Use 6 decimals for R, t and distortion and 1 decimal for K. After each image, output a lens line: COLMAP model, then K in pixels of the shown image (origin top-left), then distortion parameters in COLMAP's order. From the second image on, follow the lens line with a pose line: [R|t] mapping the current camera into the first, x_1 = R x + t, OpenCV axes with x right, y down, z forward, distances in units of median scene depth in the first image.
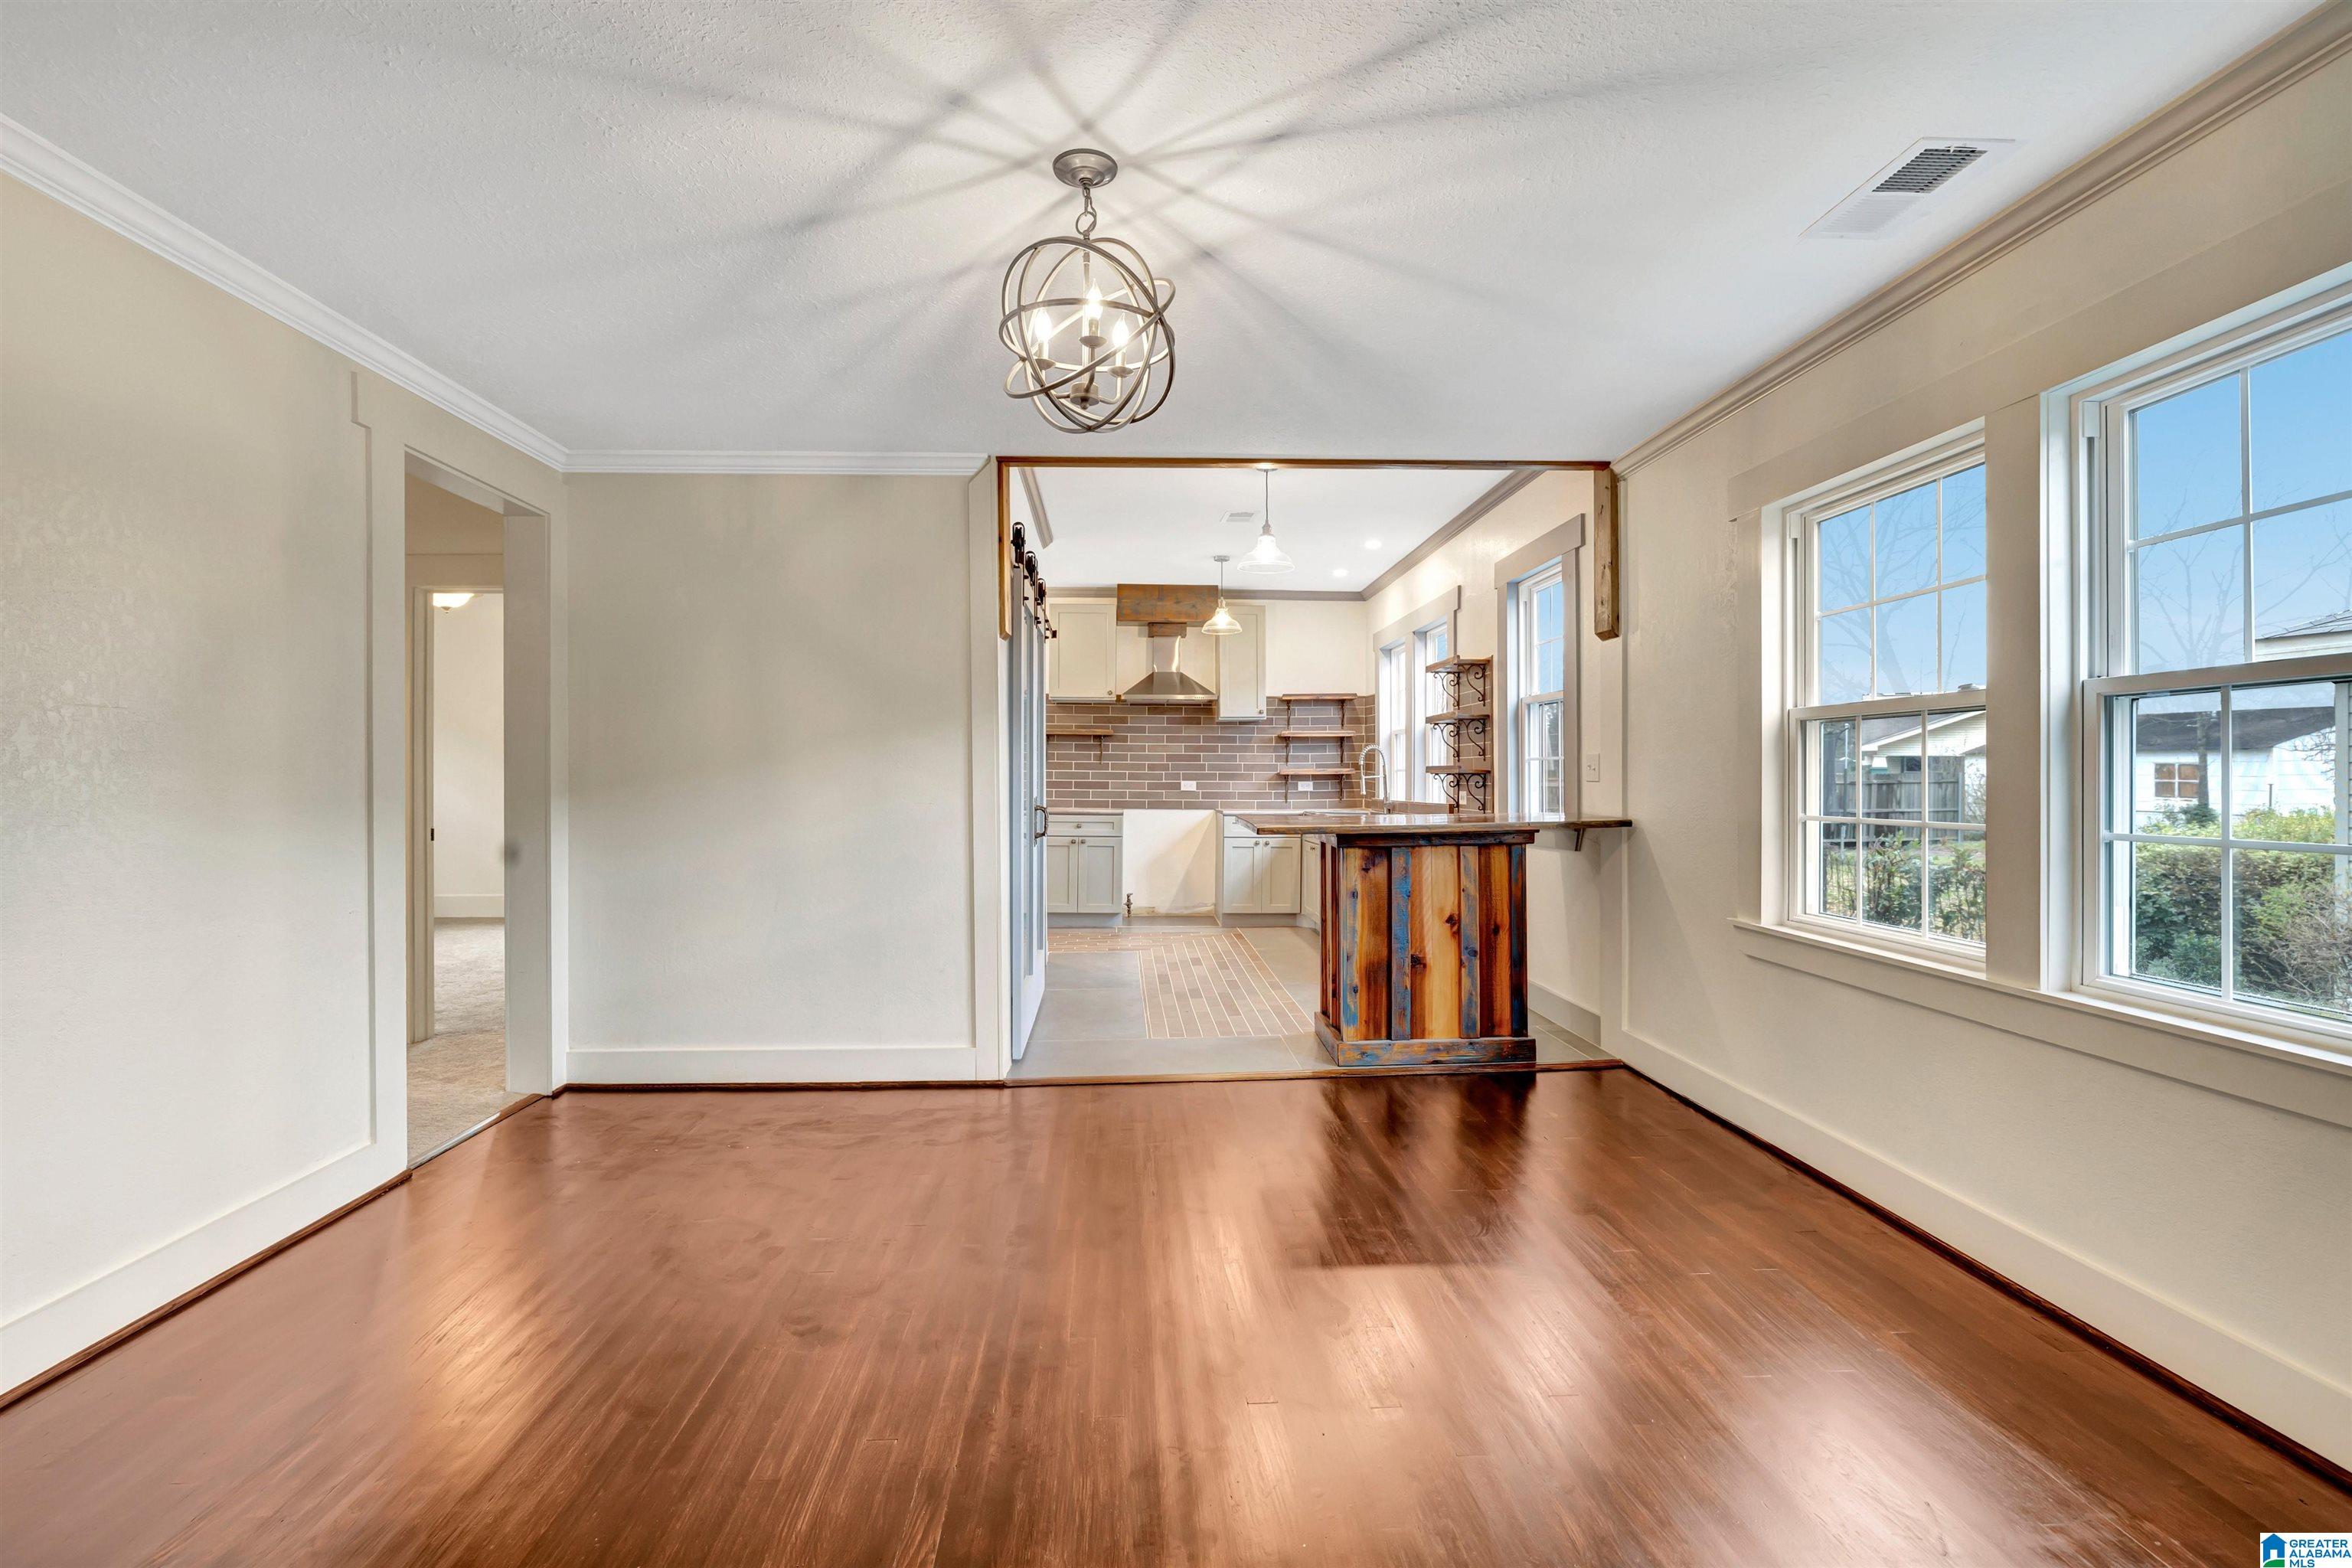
lens RADIAL K [[1080.5, 0, 1176.0], [0, 1080.5, 784.0], [0, 0, 1]] dist [-0.000643, 0.000007]
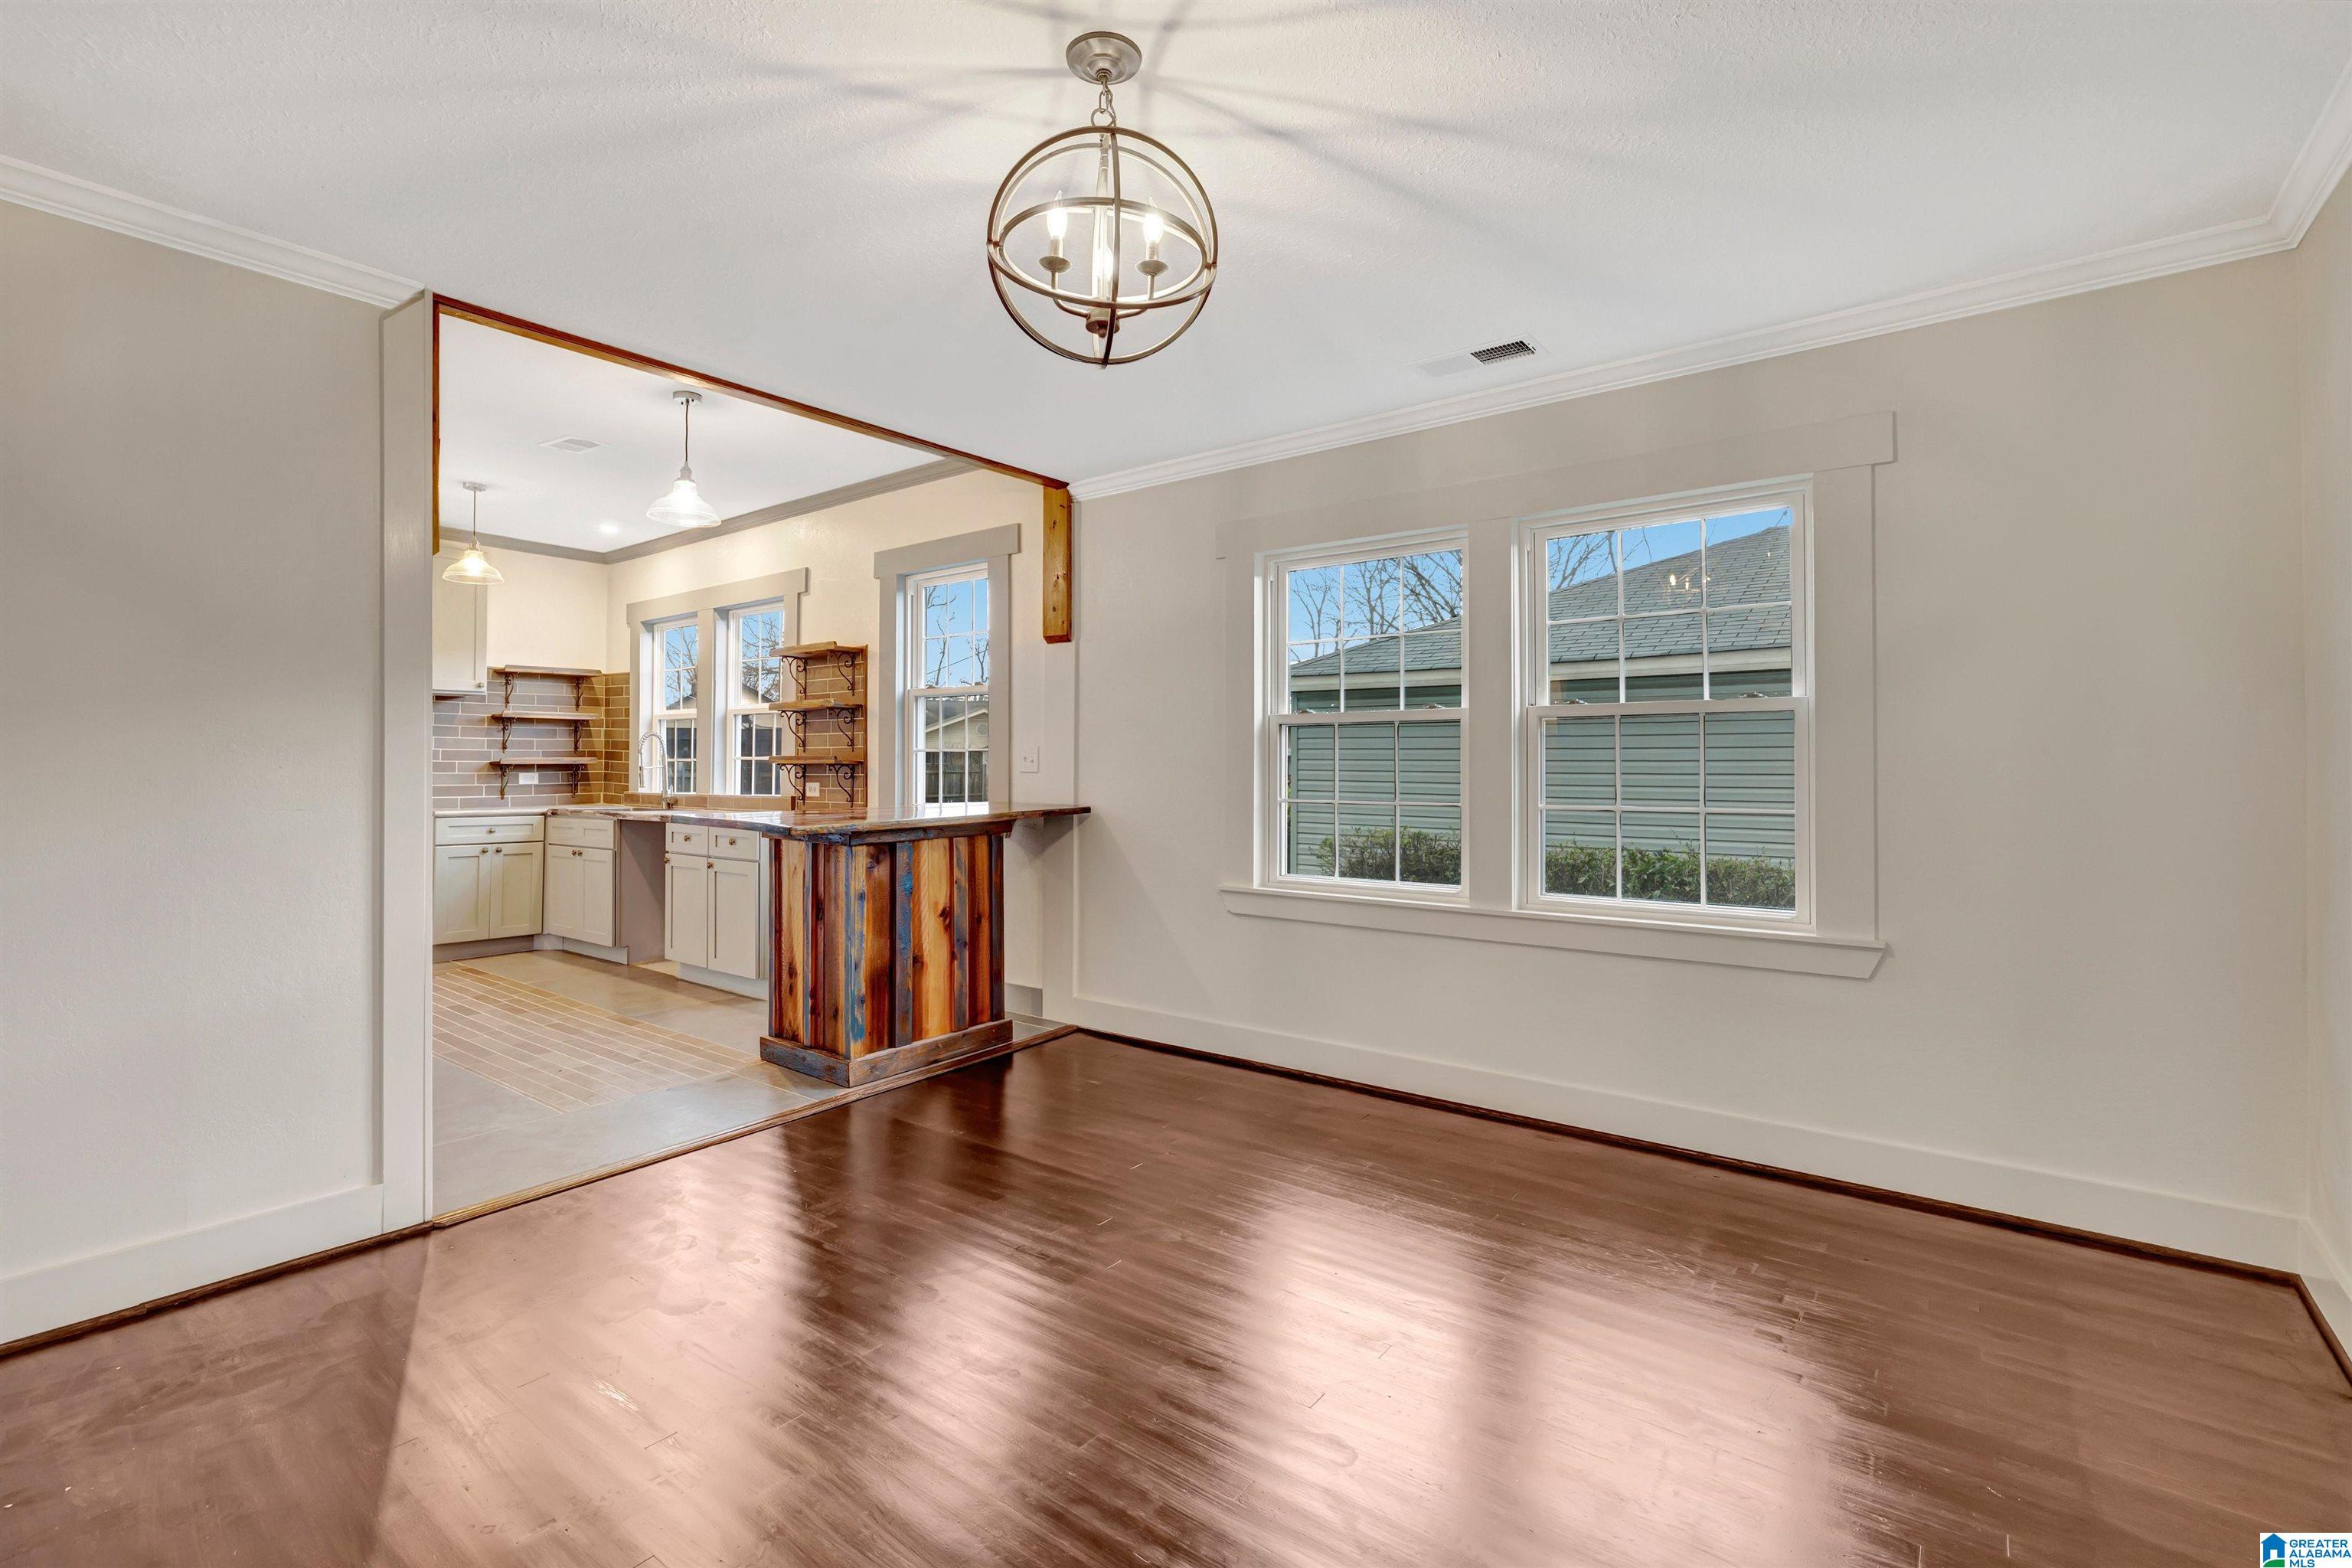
lens RADIAL K [[1057.8, 0, 1174.3], [0, 1057.8, 751.5], [0, 0, 1]] dist [-0.001163, -0.000064]
pose [[0.655432, 0.013233, 0.755138, -0.337289], [0.003098, 0.999791, -0.020209, -0.001326], [-0.755248, 0.015585, 0.655254, 0.208270]]
